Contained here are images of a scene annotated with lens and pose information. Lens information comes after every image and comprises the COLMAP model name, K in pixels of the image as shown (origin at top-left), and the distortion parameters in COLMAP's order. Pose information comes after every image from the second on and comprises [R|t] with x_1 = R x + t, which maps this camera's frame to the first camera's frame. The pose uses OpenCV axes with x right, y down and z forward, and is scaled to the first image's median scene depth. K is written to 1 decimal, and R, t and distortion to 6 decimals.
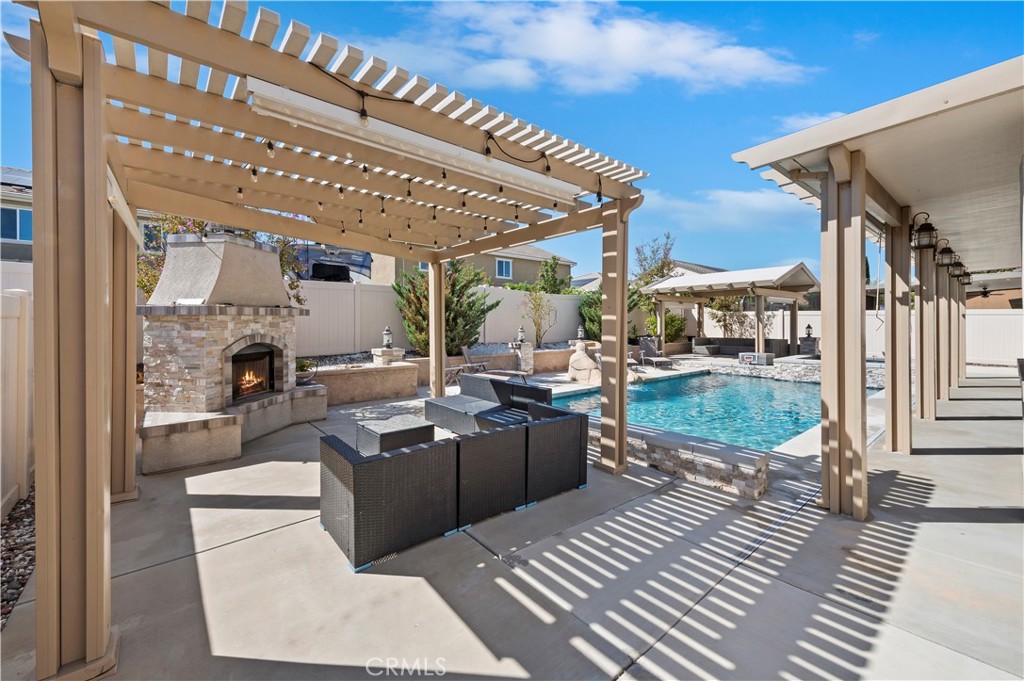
lens RADIAL K [[412.0, 0, 506.8], [0, 412.0, 327.1], [0, 0, 1]] dist [0.012152, -0.000064]
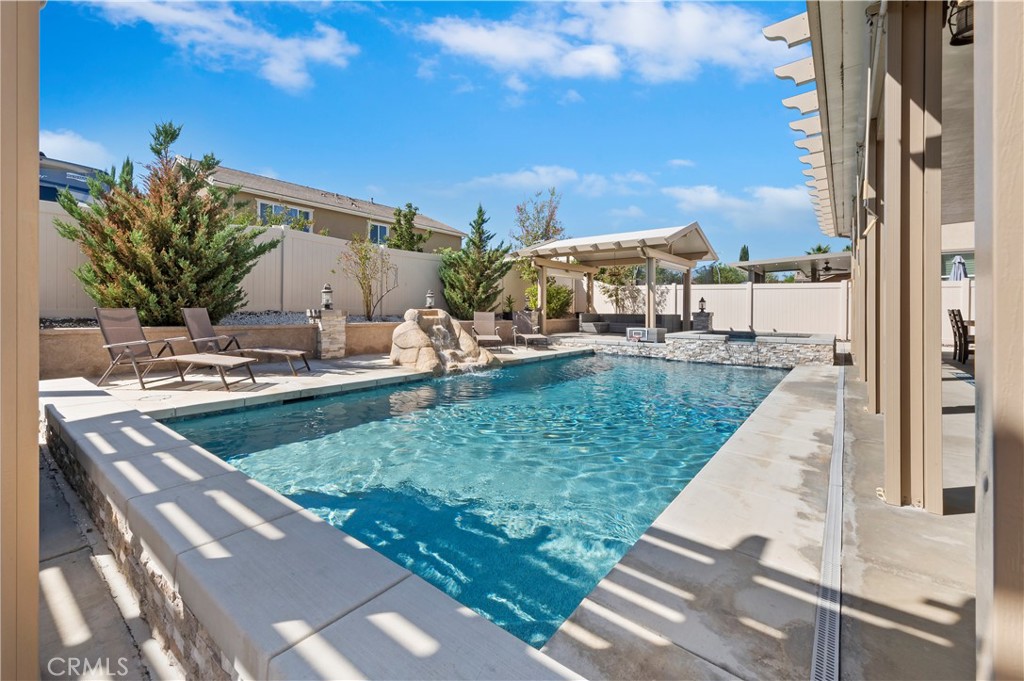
lens RADIAL K [[423.2, 0, 501.1], [0, 423.2, 312.2], [0, 0, 1]] dist [0.001172, -0.000035]
pose [[0.980284, 0.011485, 0.197257, 0.216486], [-0.010771, 0.999931, -0.004694, 0.052221], [-0.197298, 0.002477, 0.980341, 0.329304]]
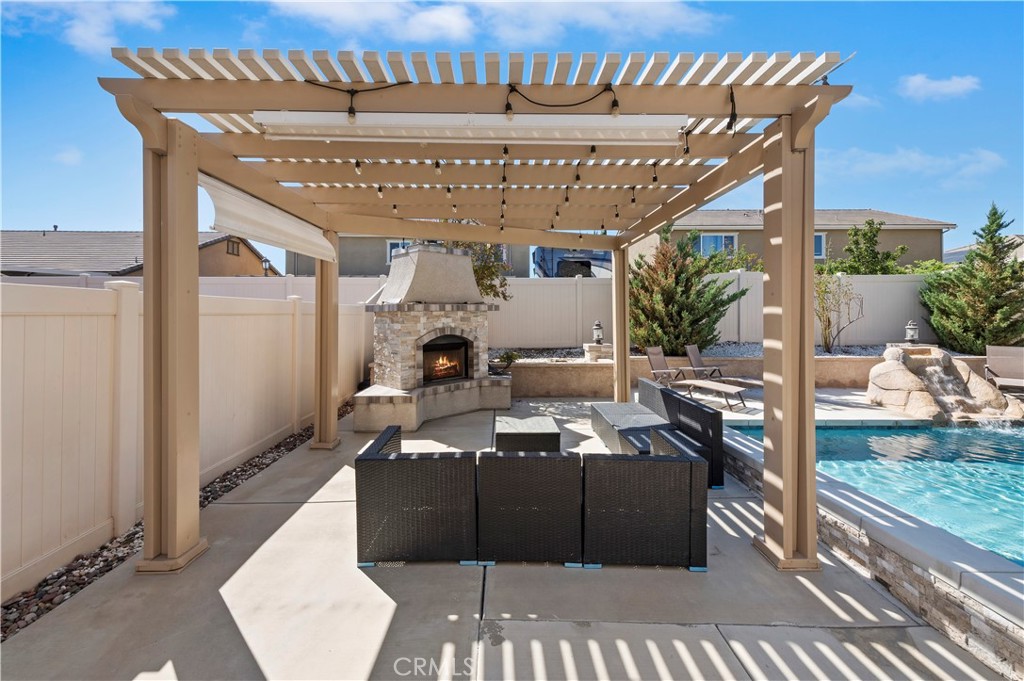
lens RADIAL K [[414.9, 0, 506.0], [0, 414.9, 314.7], [0, 0, 1]] dist [0.018397, -0.005176]
pose [[0.772702, -0.003354, -0.634761, 0.147704], [-0.005967, 0.999903, -0.012546, -0.002486], [0.634741, 0.013482, 0.772607, 0.115228]]
